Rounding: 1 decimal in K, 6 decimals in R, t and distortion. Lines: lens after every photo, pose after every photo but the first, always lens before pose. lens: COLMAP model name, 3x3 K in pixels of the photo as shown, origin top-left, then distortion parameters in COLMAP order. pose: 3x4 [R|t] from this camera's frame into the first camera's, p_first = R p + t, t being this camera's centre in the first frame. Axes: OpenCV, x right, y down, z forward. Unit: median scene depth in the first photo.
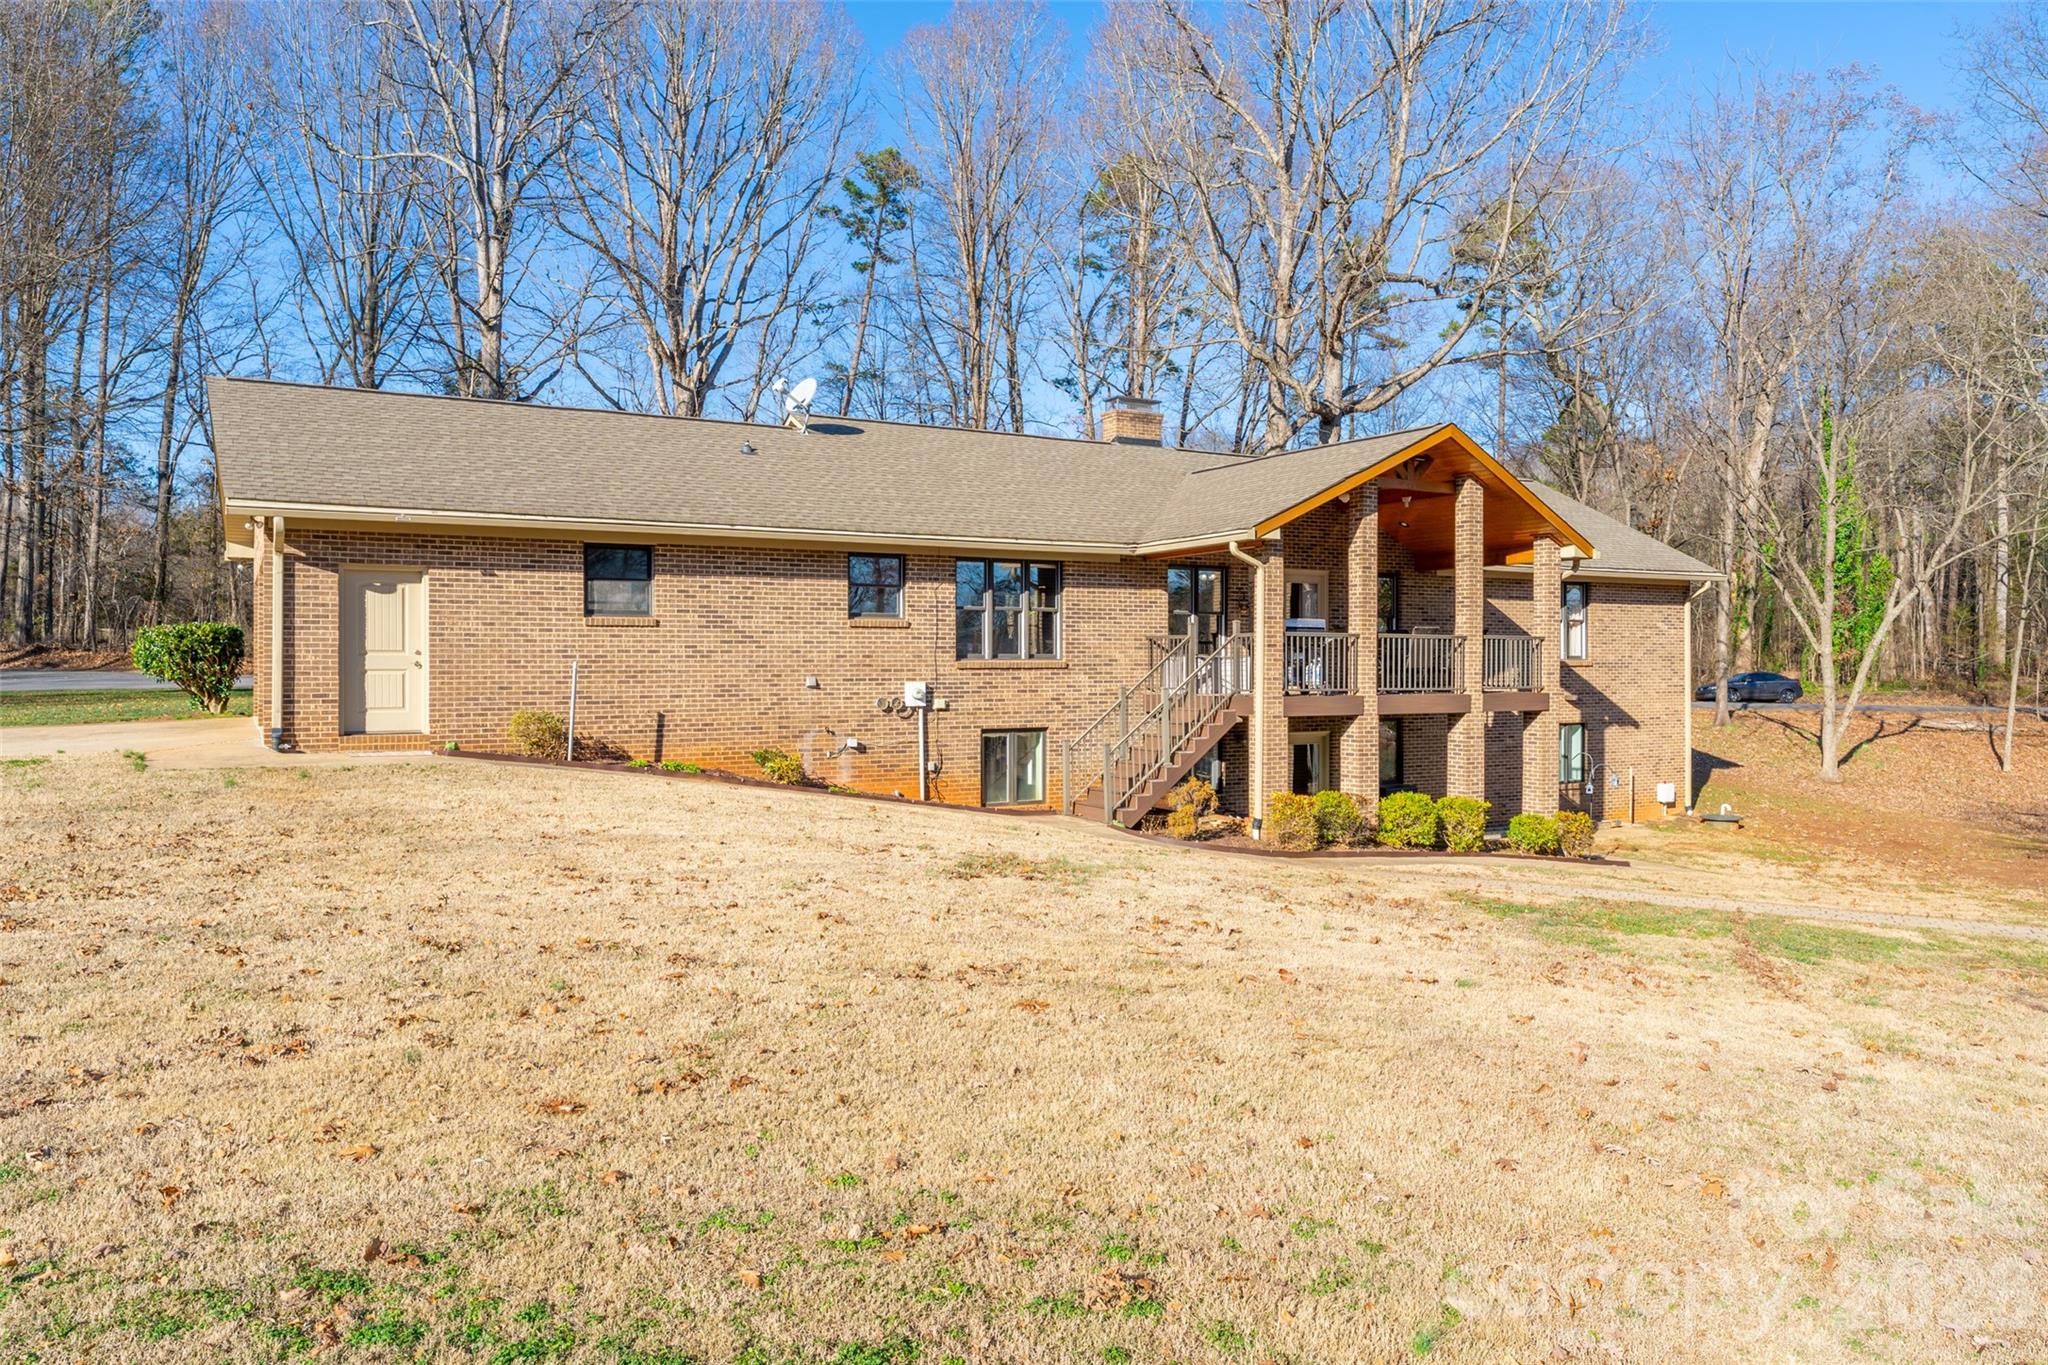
lens RADIAL K [[1366.4, 0, 1019.3], [0, 1366.4, 678.0], [0, 0, 1]] dist [0.020850, -0.003270]
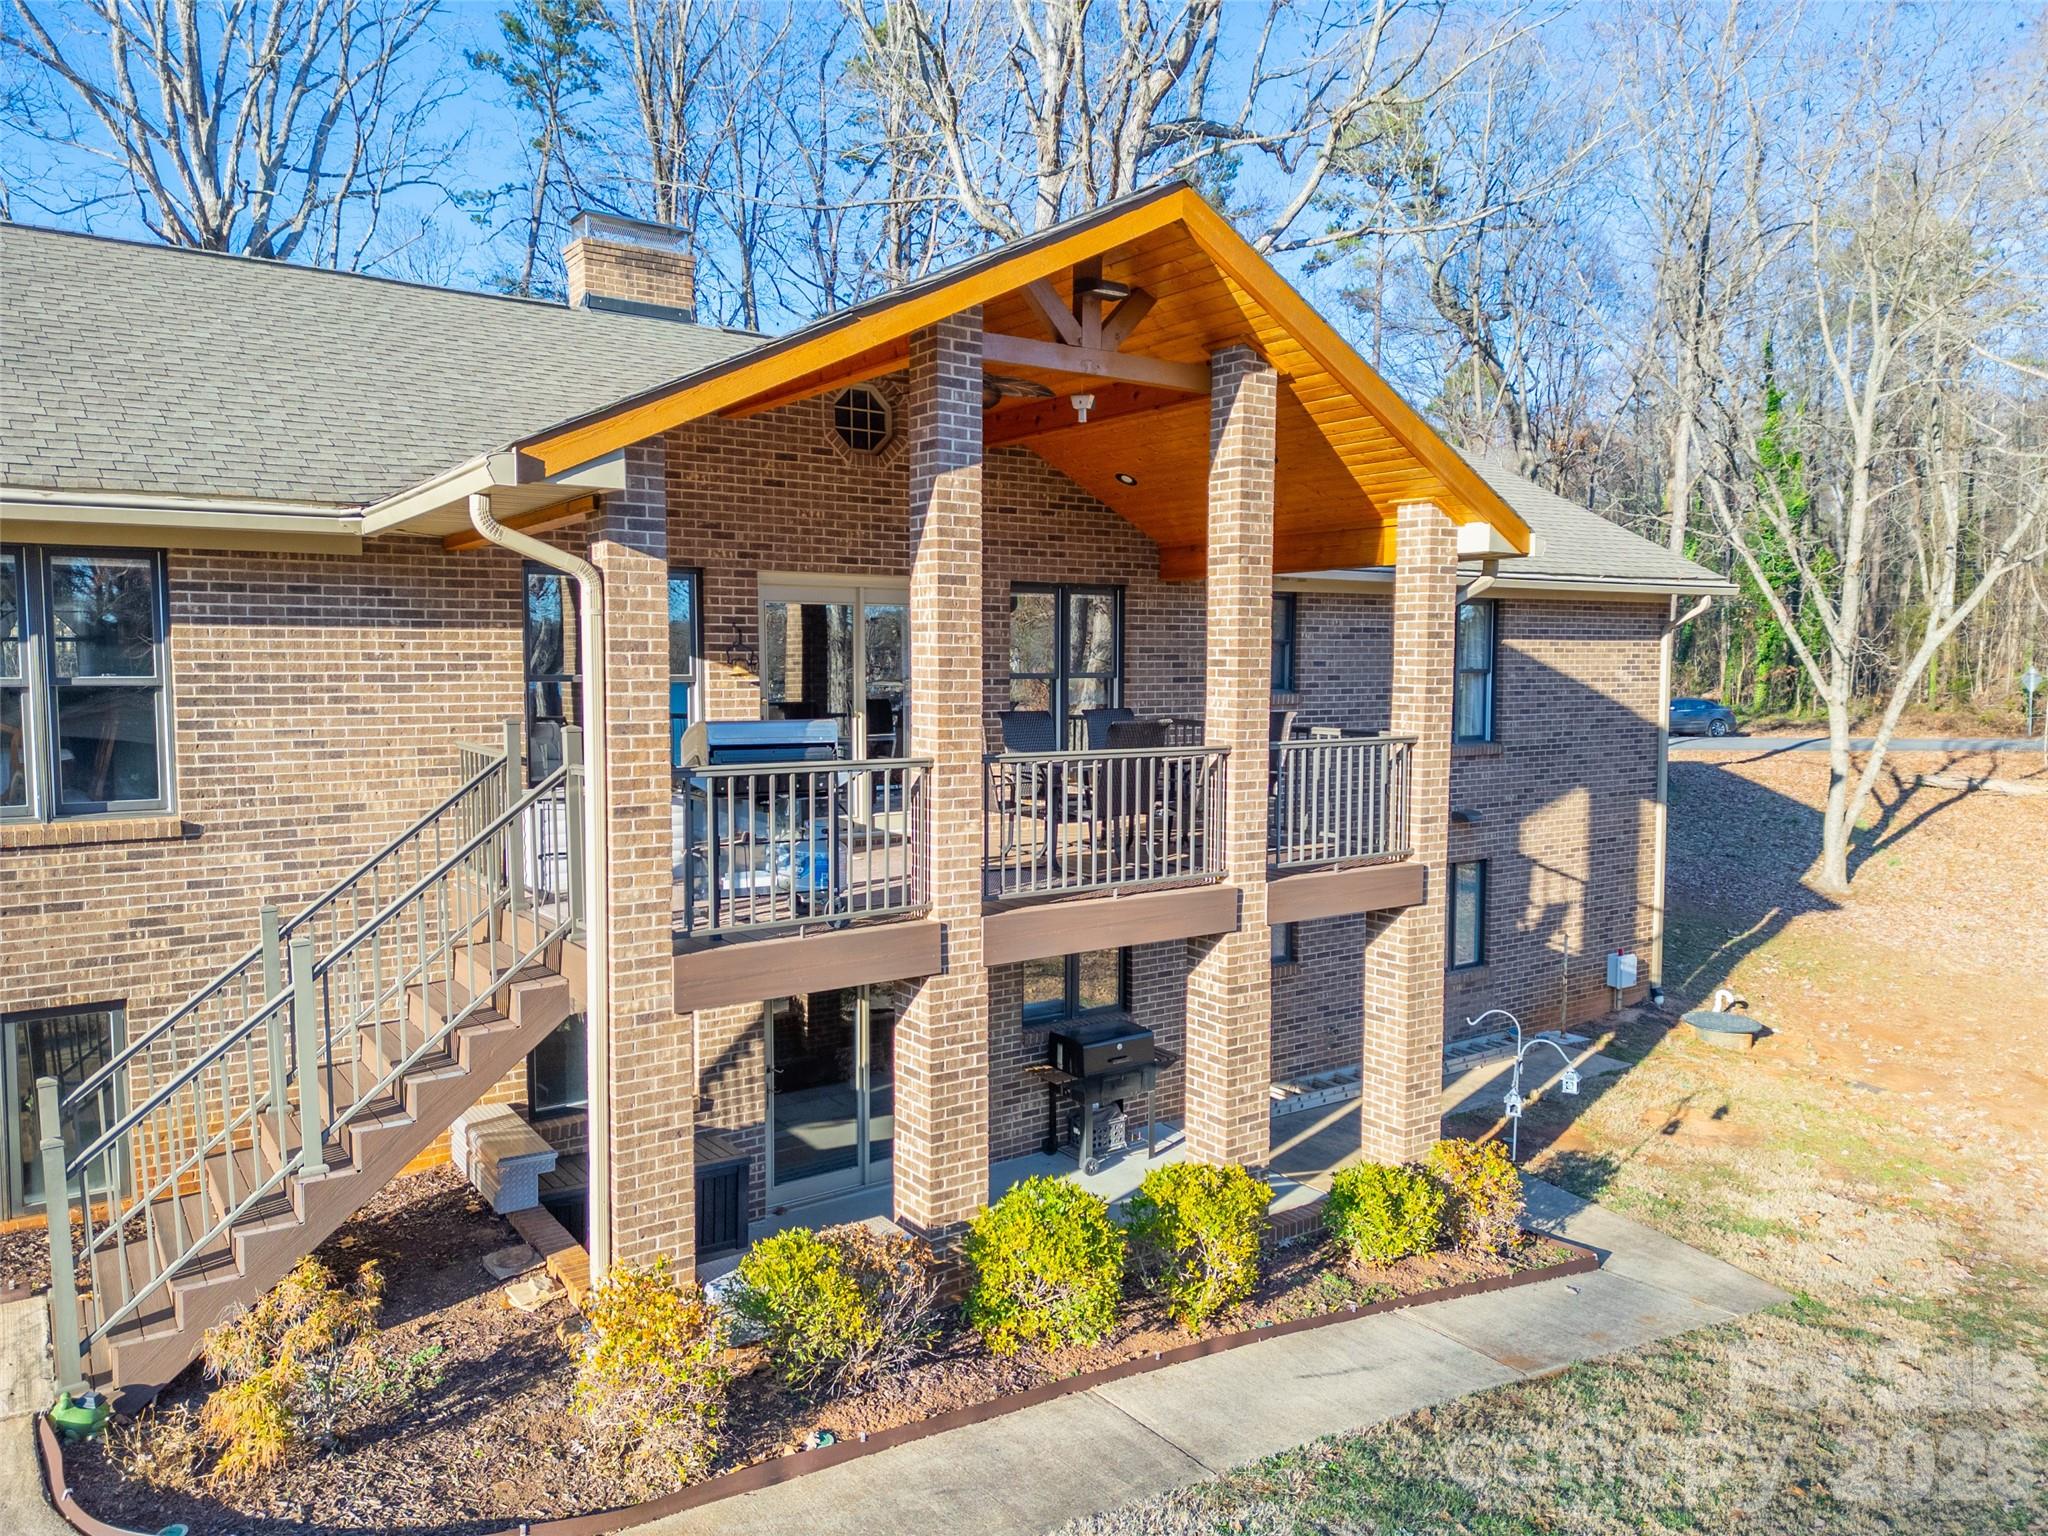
lens RADIAL K [[1427.5, 0, 1028.5], [0, 1427.5, 769.1], [0, 0, 1]] dist [0.013668, -0.000552]
pose [[0.995581, -0.006046, 0.093707, 0.223507], [-0.000366, 0.997668, 0.068256, -0.051918], [-0.093901, -0.067988, 0.993257, 0.574024]]
